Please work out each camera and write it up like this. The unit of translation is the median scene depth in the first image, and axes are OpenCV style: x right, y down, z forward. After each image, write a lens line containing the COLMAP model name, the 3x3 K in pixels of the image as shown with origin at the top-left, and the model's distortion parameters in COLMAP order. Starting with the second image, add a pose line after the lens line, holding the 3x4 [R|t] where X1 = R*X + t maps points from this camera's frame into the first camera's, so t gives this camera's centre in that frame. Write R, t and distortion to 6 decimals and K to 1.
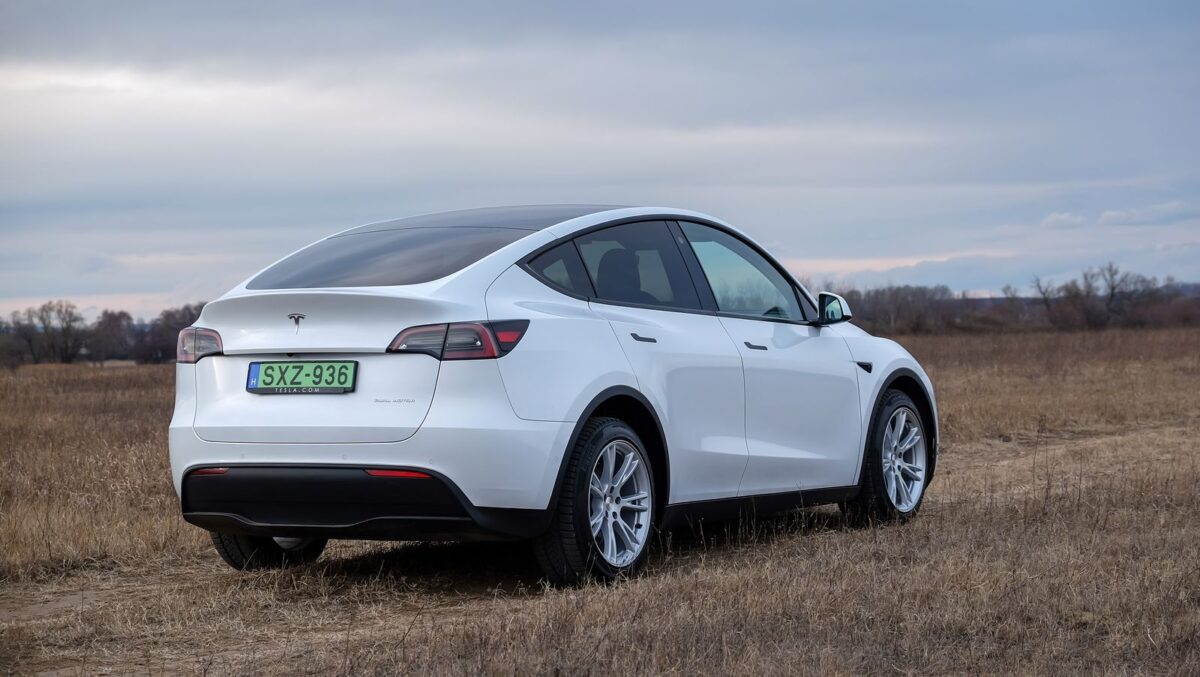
lens RADIAL K [[2775.3, 0, 600.0], [0, 2775.3, 338.5], [0, 0, 1]] dist [0.052286, 0.012710]
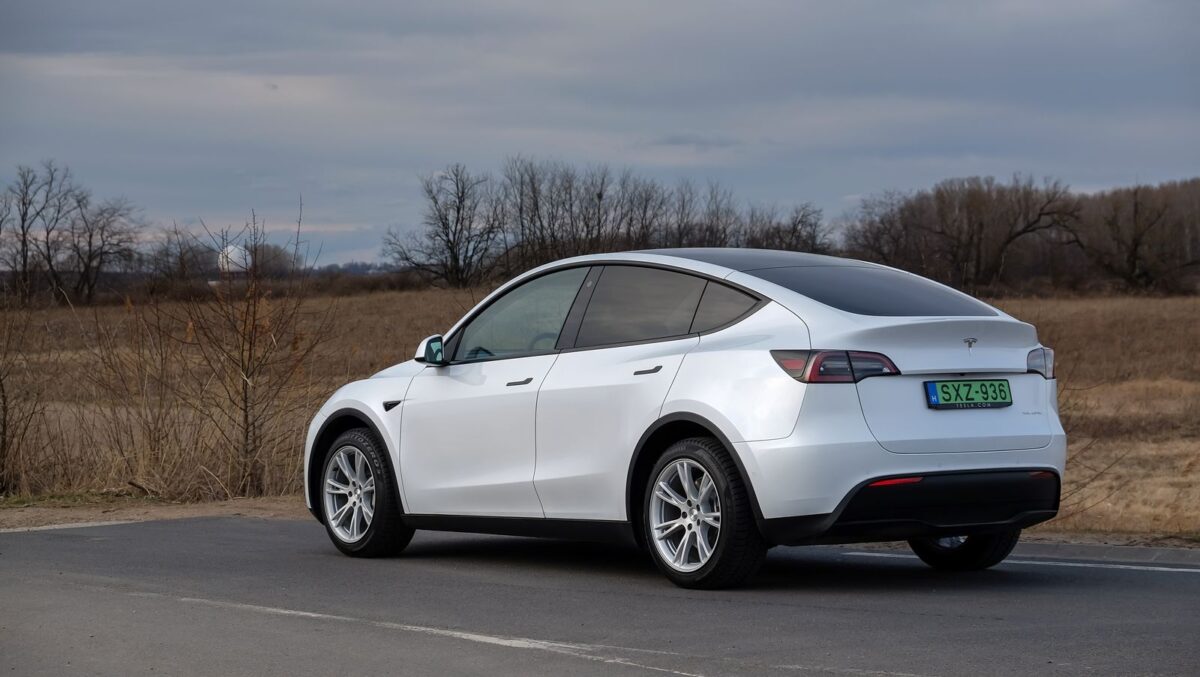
lens RADIAL K [[2825.5, 0, 600.0], [0, 2825.5, 338.5], [0, 0, 1]] dist [0.046200, 0.171677]
pose [[0.398483, 0.017109, 0.917016, -1.225588], [0.006144, 0.999754, -0.021322, 0.014923], [-0.917155, 0.014130, 0.398280, 0.673201]]
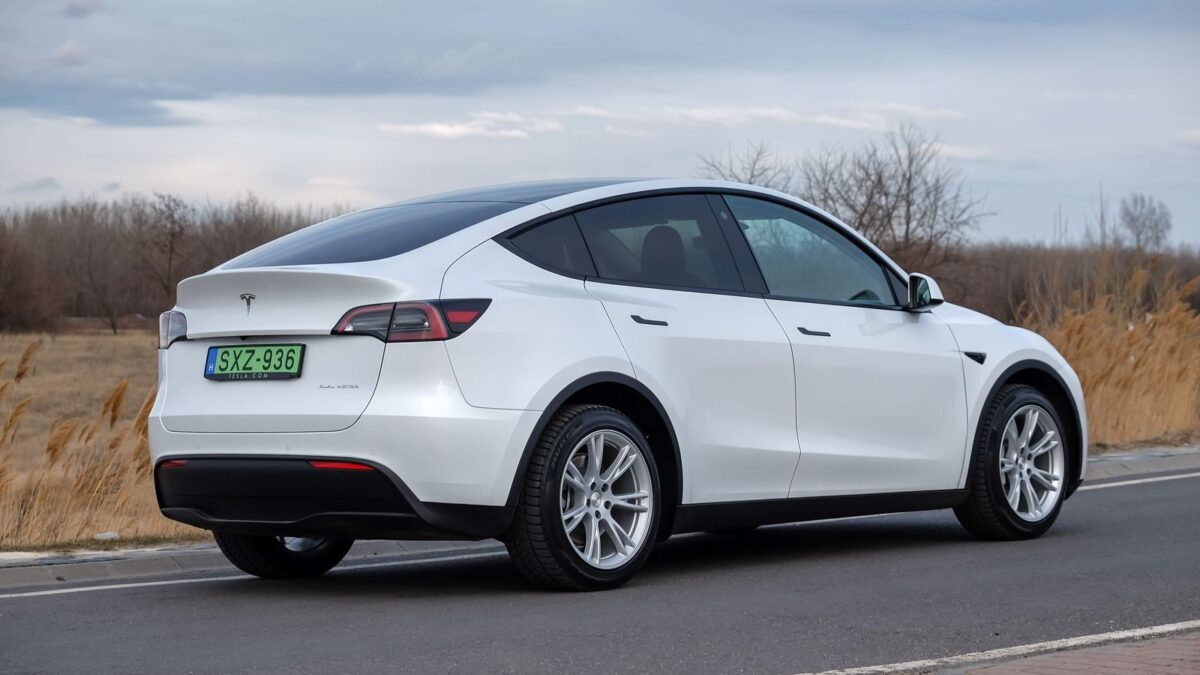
lens RADIAL K [[2825.5, 0, 600.0], [0, 2825.5, 337.5], [0, 0, 1]] dist [0.046200, 0.171677]
pose [[0.978901, -0.003975, -0.204297, 0.198408], [0.001926, 0.999946, -0.010228, 0.015516], [0.204327, 0.009619, 0.978856, 0.096354]]
